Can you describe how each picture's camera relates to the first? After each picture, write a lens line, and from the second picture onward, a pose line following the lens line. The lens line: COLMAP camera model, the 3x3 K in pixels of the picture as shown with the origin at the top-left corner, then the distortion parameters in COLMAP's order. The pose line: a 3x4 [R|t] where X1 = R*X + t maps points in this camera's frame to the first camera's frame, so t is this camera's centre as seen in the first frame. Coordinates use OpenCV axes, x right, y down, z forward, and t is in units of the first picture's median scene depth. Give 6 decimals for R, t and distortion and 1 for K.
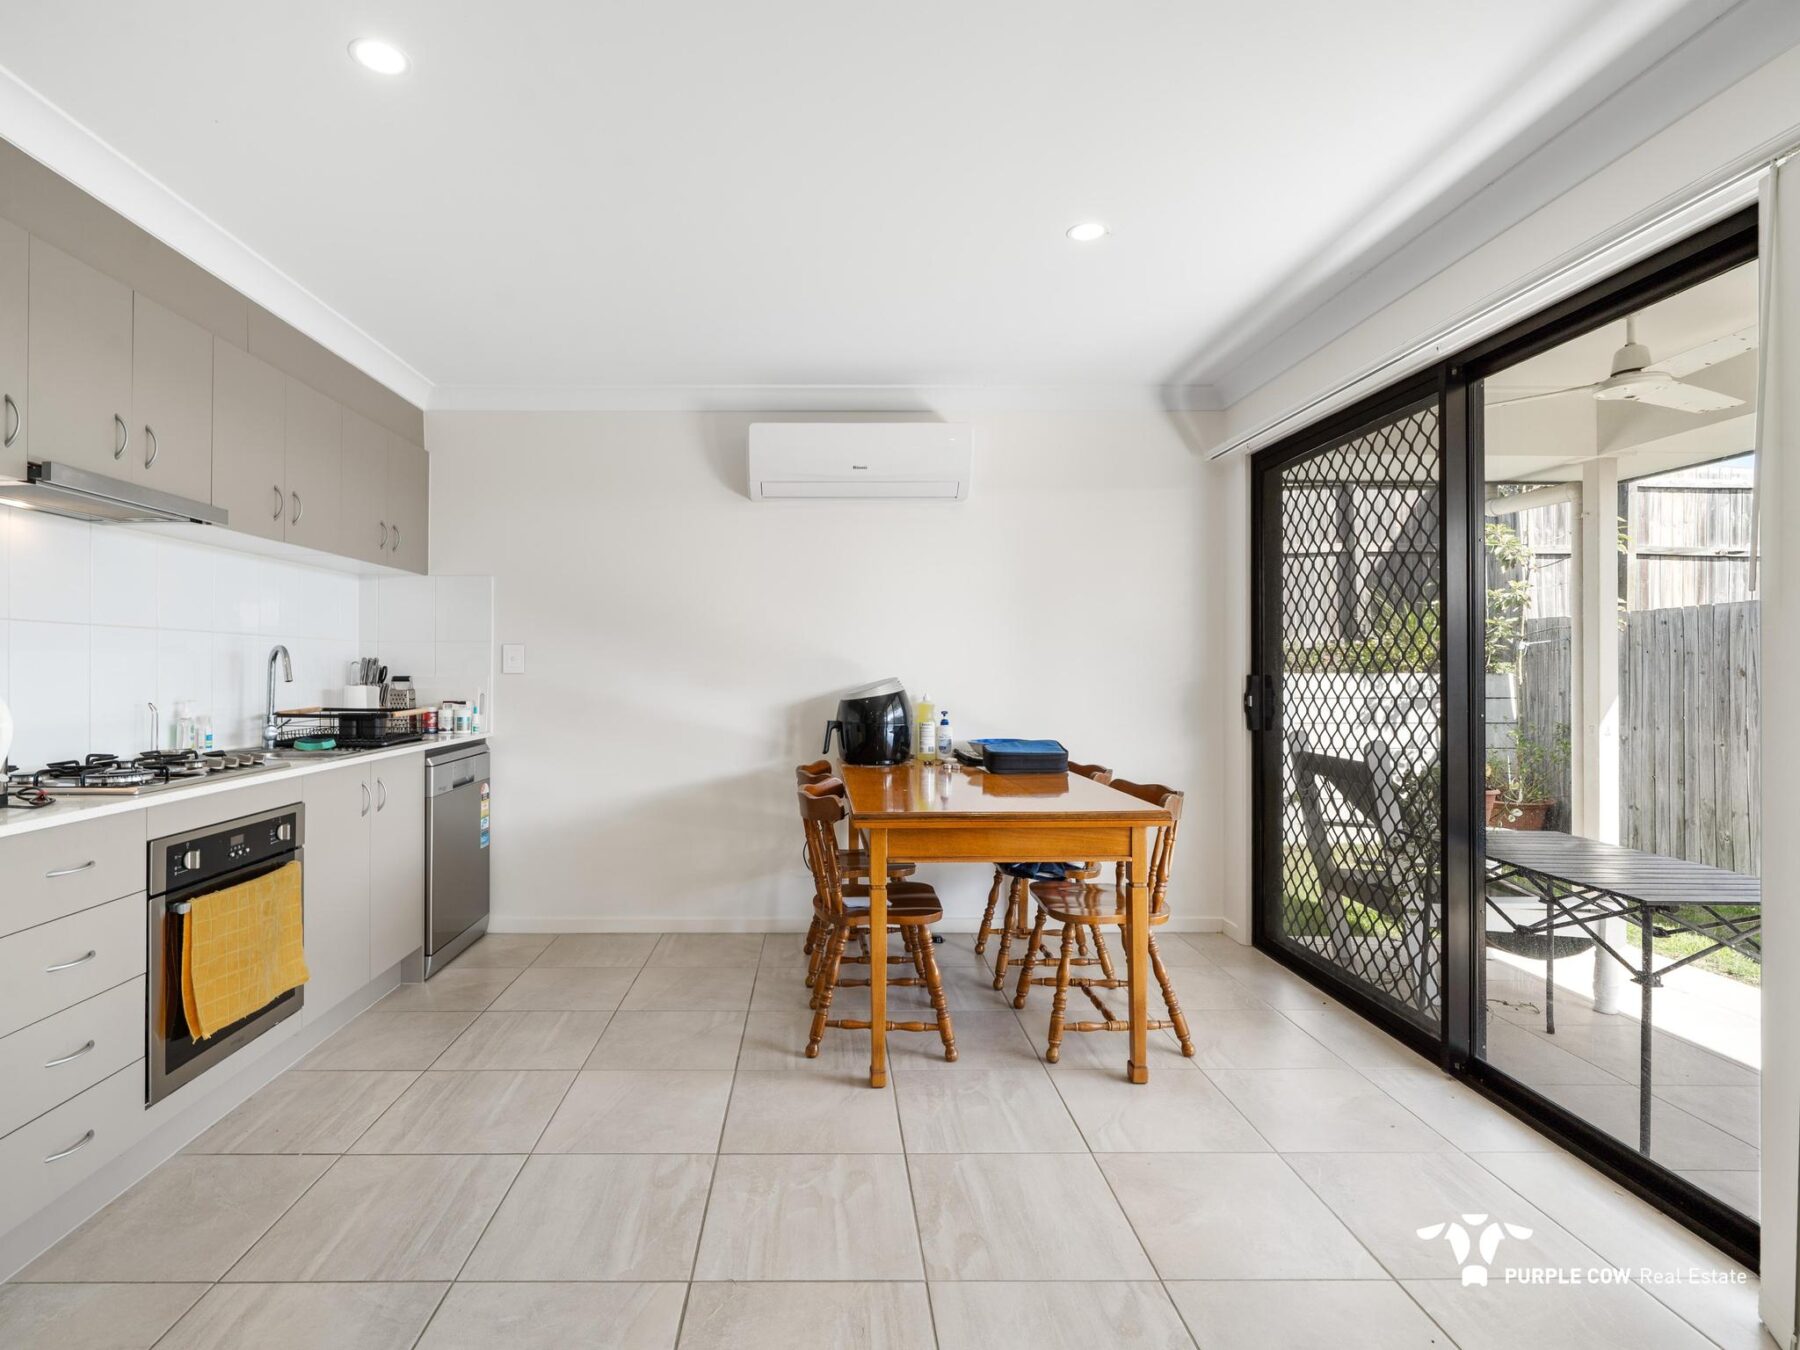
lens RADIAL K [[906.9, 0, 839.9], [0, 906.9, 666.0], [0, 0, 1]] dist [0.002719, 0.000563]
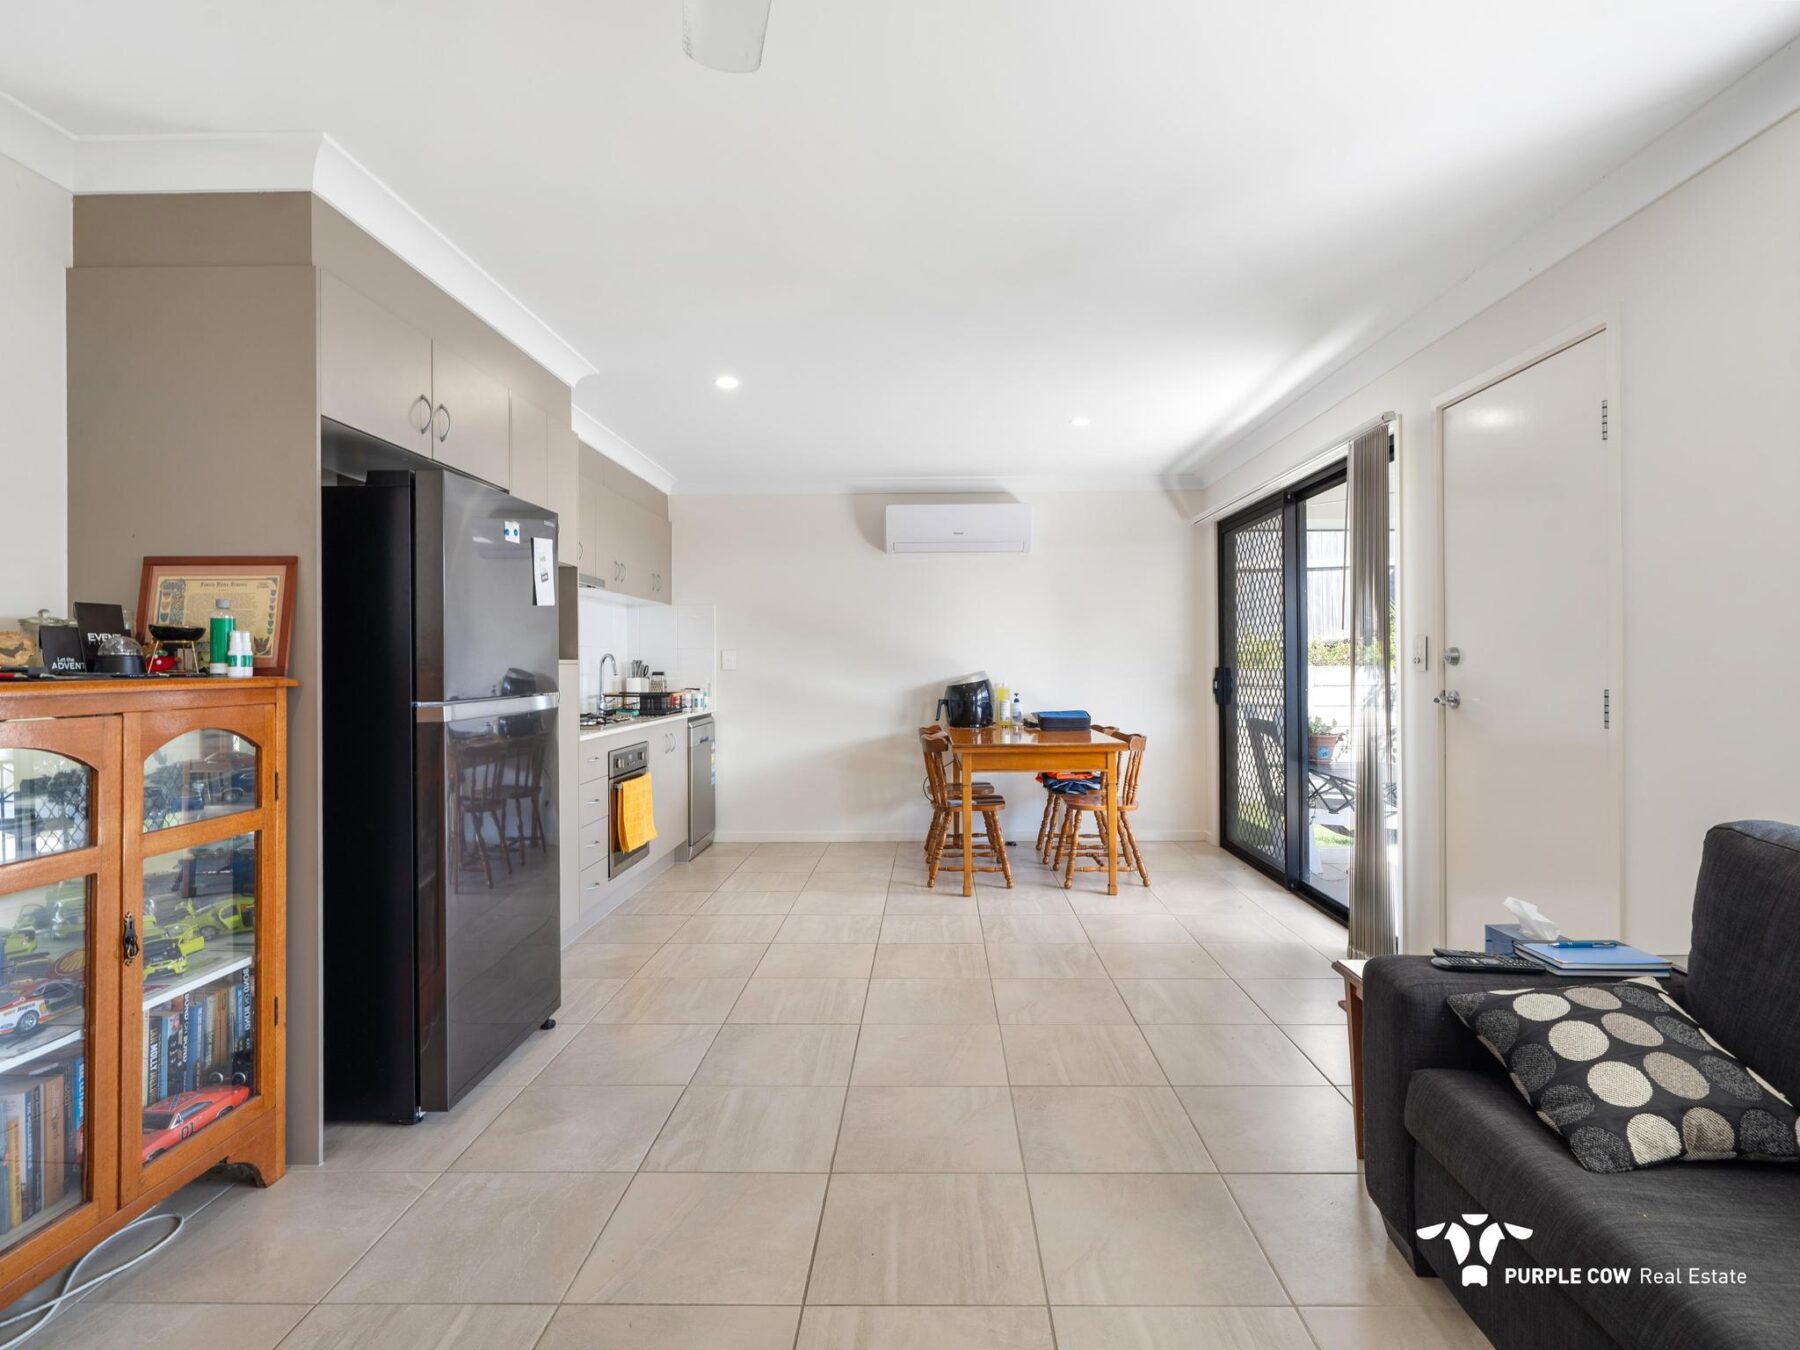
lens RADIAL K [[946.3, 0, 934.4], [0, 946.3, 661.3], [0, 0, 1]] dist [-0.002811, 0.000163]
pose [[0.999780, -0.006277, -0.020018, 0.011740], [0.006263, 0.999980, -0.000766, -0.002829], [0.020023, 0.000641, 0.999799, -0.612917]]
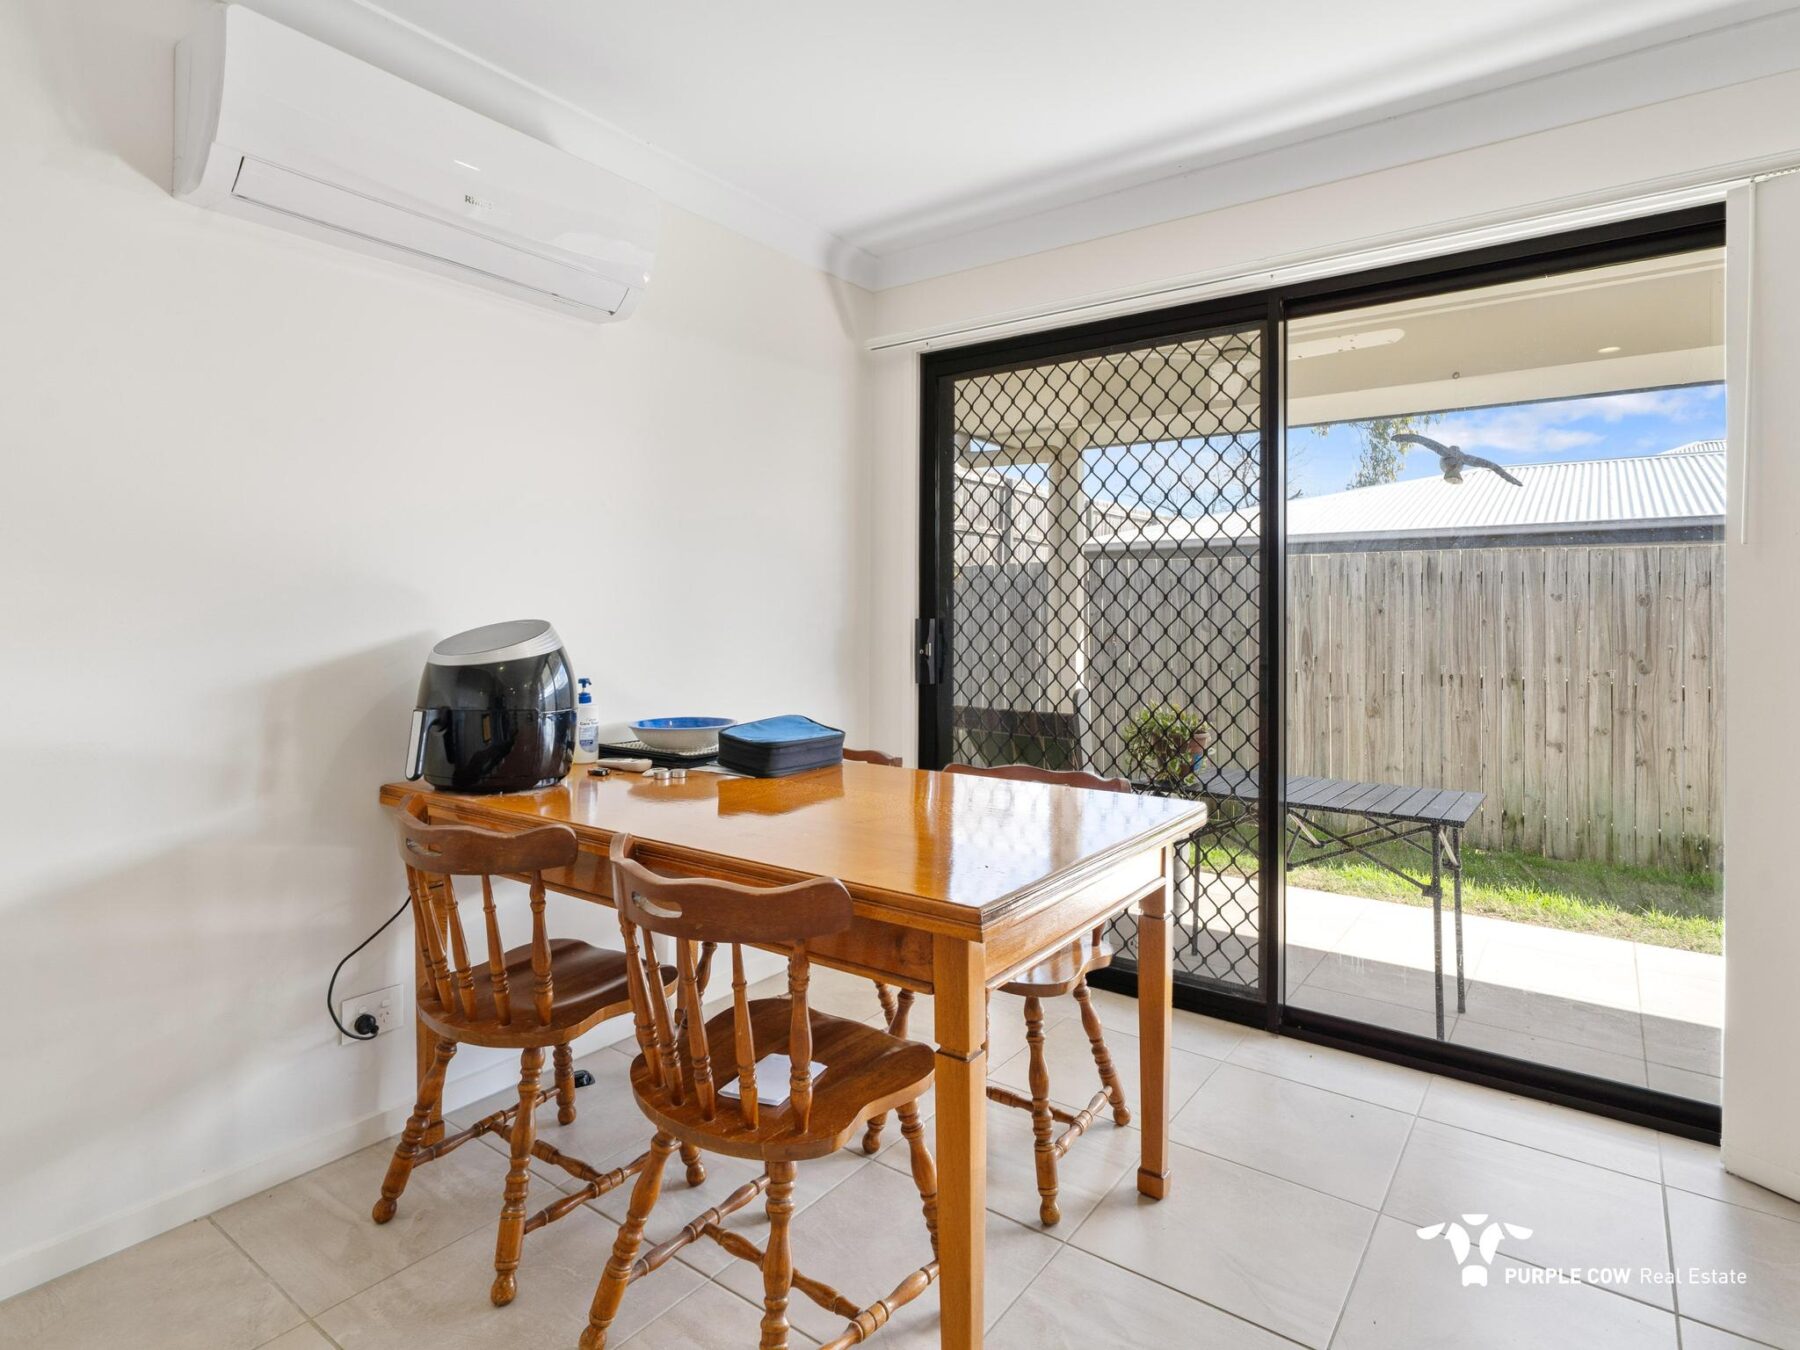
lens RADIAL K [[948.2, 0, 899.9], [0, 948.2, 613.3], [0, 0, 1]] dist [-0.001359, 0.000011]
pose [[0.600794, 0.007919, 0.799365, -0.266593], [-0.008836, 0.999956, -0.003265, 0.008939], [-0.799355, -0.005101, 0.600837, 0.509508]]
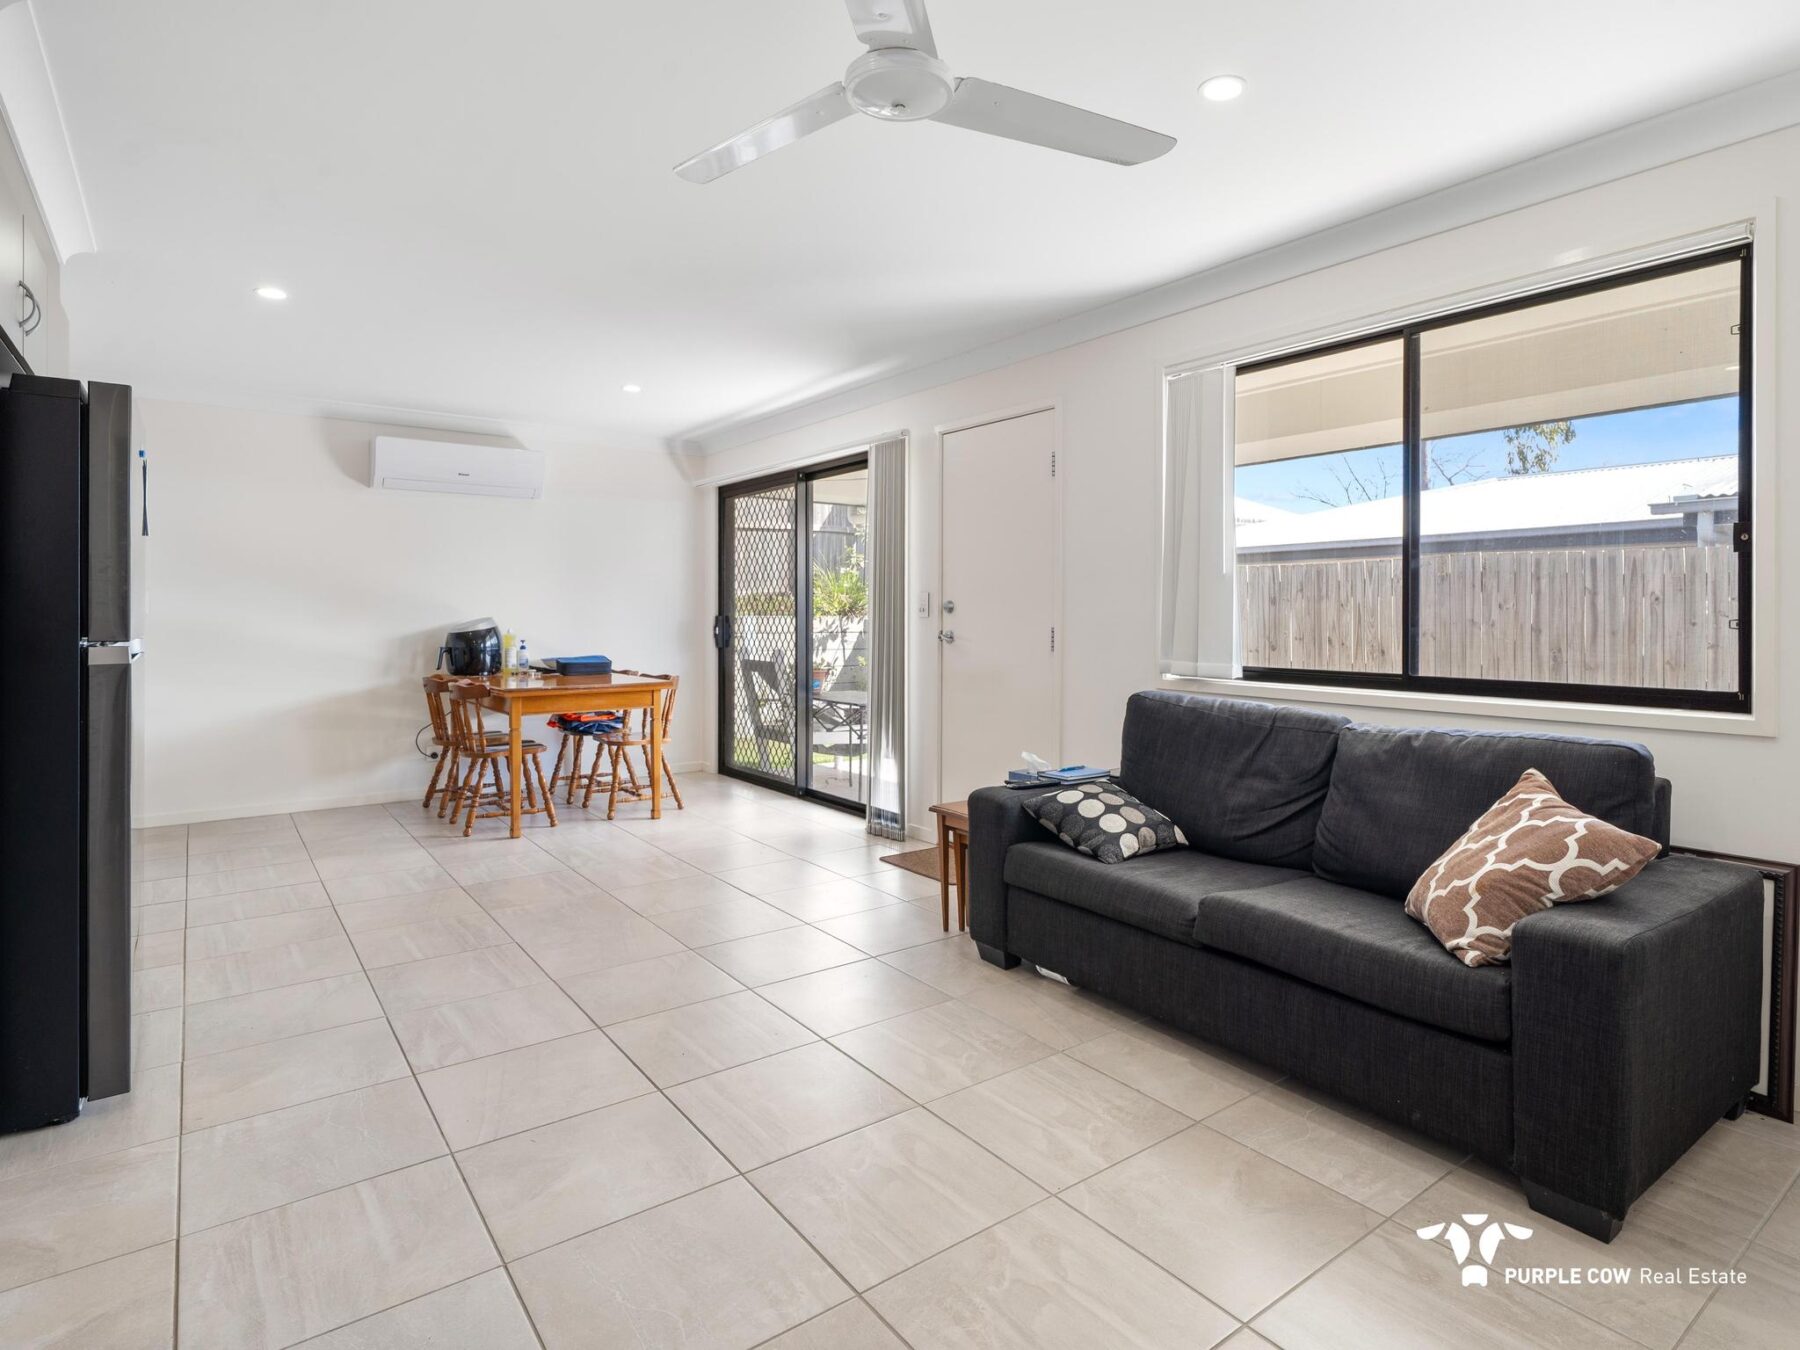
lens RADIAL K [[965.0, 0, 981.1], [0, 965.0, 614.0], [0, 0, 1]] dist [-0.002633, -0.000438]
pose [[0.787048, 0.001356, 0.616890, -0.291697], [-0.002803, 0.999995, 0.001377, 0.002781], [-0.616885, -0.002813, 0.787048, -0.772145]]
